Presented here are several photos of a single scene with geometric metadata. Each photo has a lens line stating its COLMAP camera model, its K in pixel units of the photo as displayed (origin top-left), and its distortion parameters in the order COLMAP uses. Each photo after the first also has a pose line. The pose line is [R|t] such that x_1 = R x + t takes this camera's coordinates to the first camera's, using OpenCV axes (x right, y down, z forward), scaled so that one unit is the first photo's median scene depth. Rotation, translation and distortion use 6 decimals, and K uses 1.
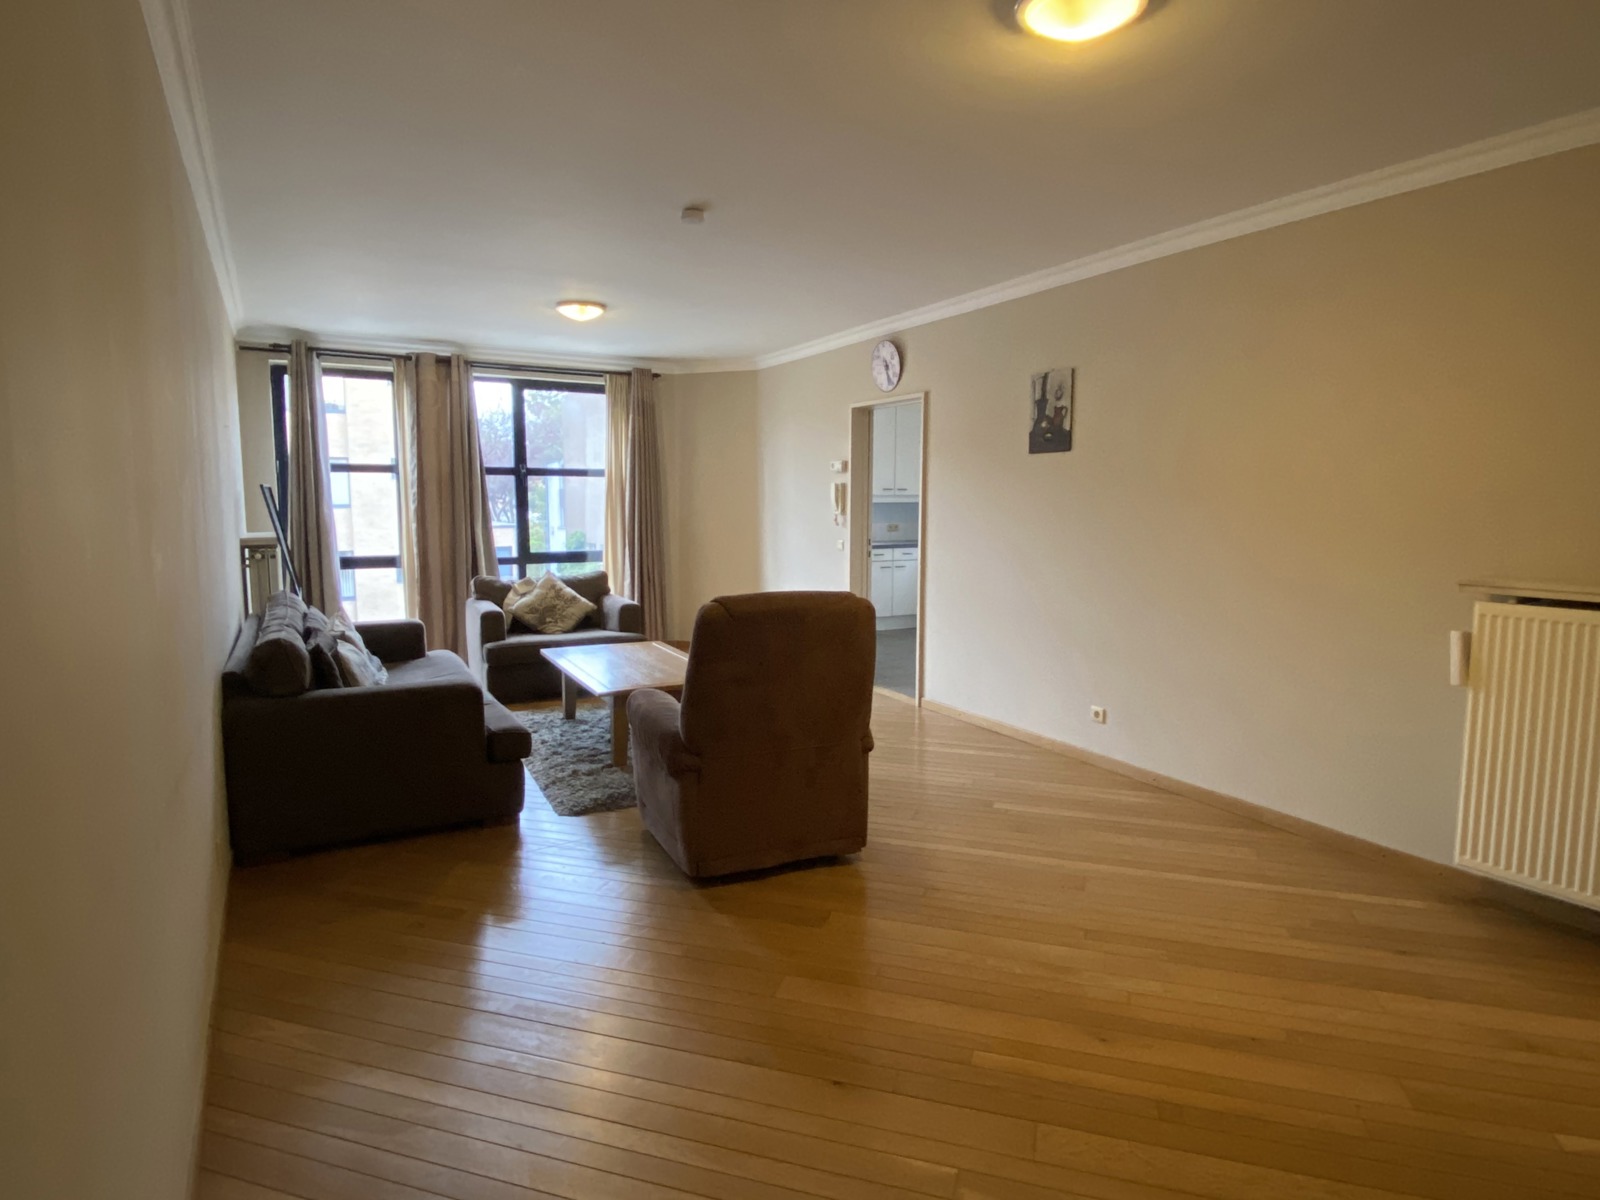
lens RADIAL K [[910.7, 0, 800.0], [0, 910.7, 600.0], [0, 0, 1]] dist [0.013695, -0.000484]
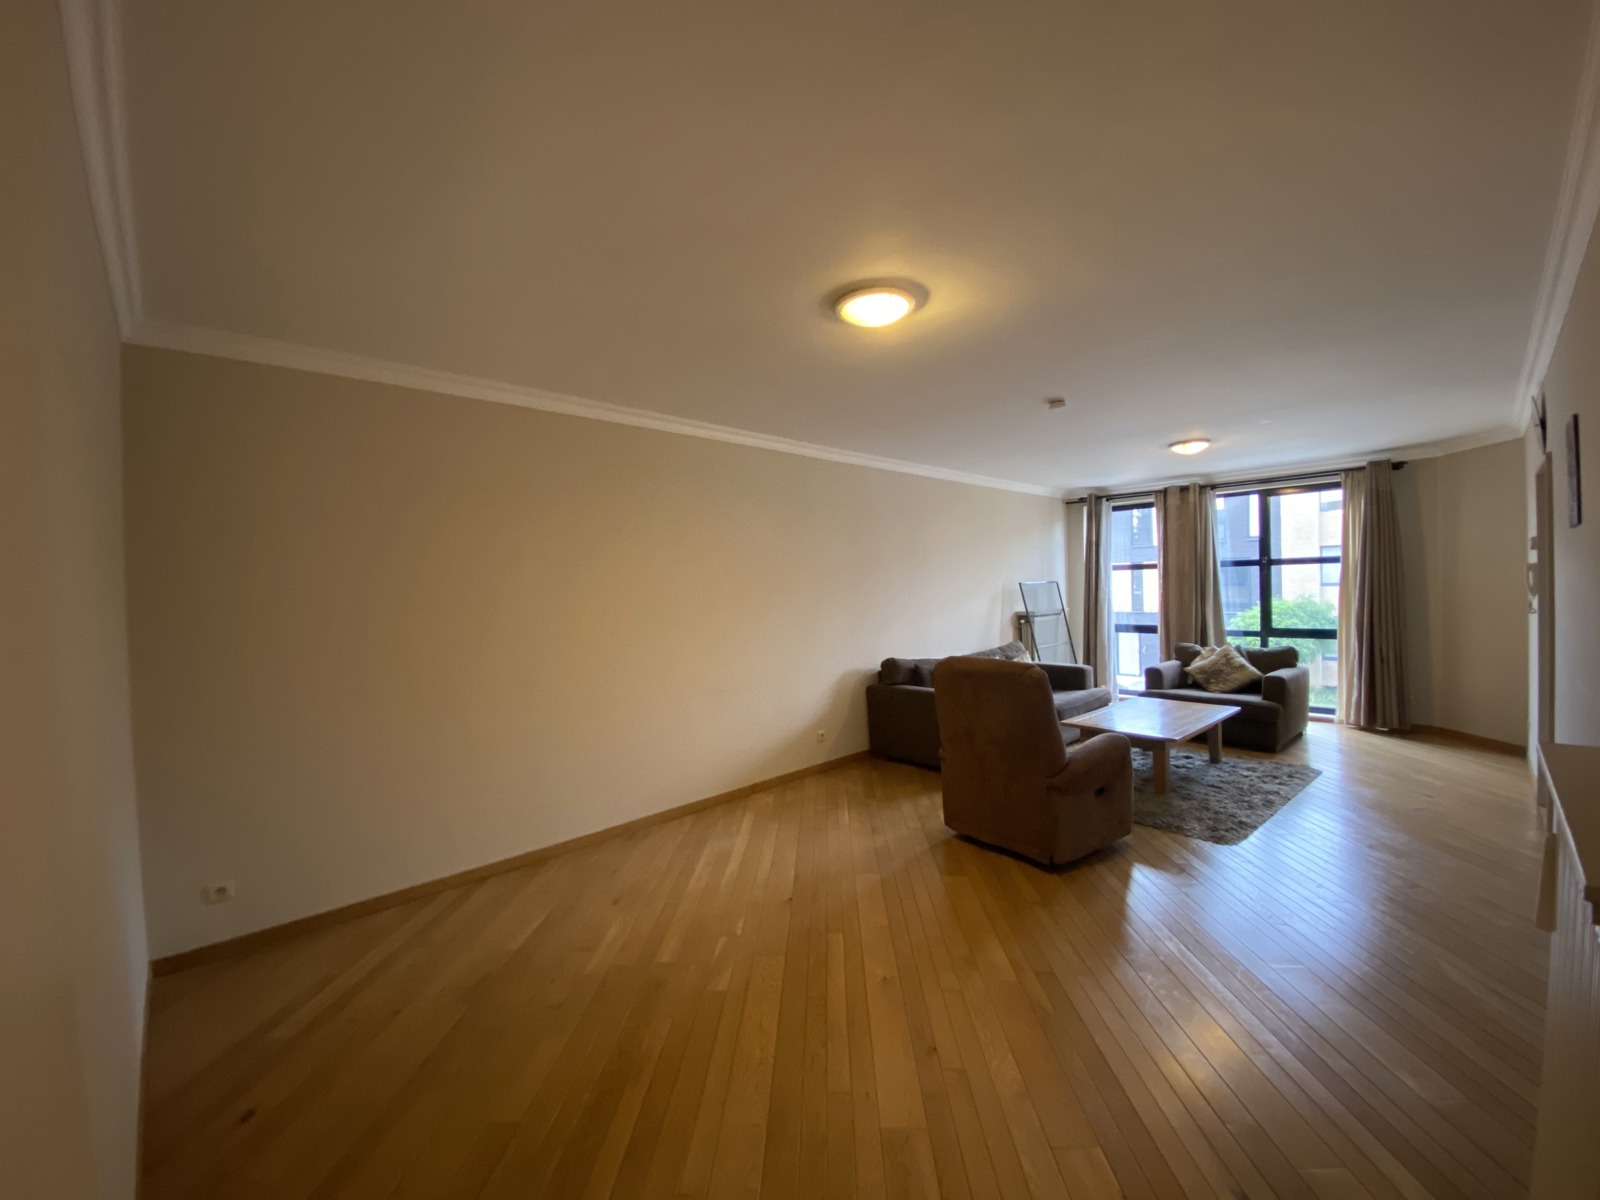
lens RADIAL K [[635.9, 0, 800.0], [0, 635.9, 600.0], [0, 0, 1]] dist [0.018440, -0.000139]
pose [[0.311070, 0.003640, -0.950380, 0.363400], [-0.074325, 0.997023, -0.020508, -0.027116], [0.947476, 0.077016, 0.310414, 0.145987]]
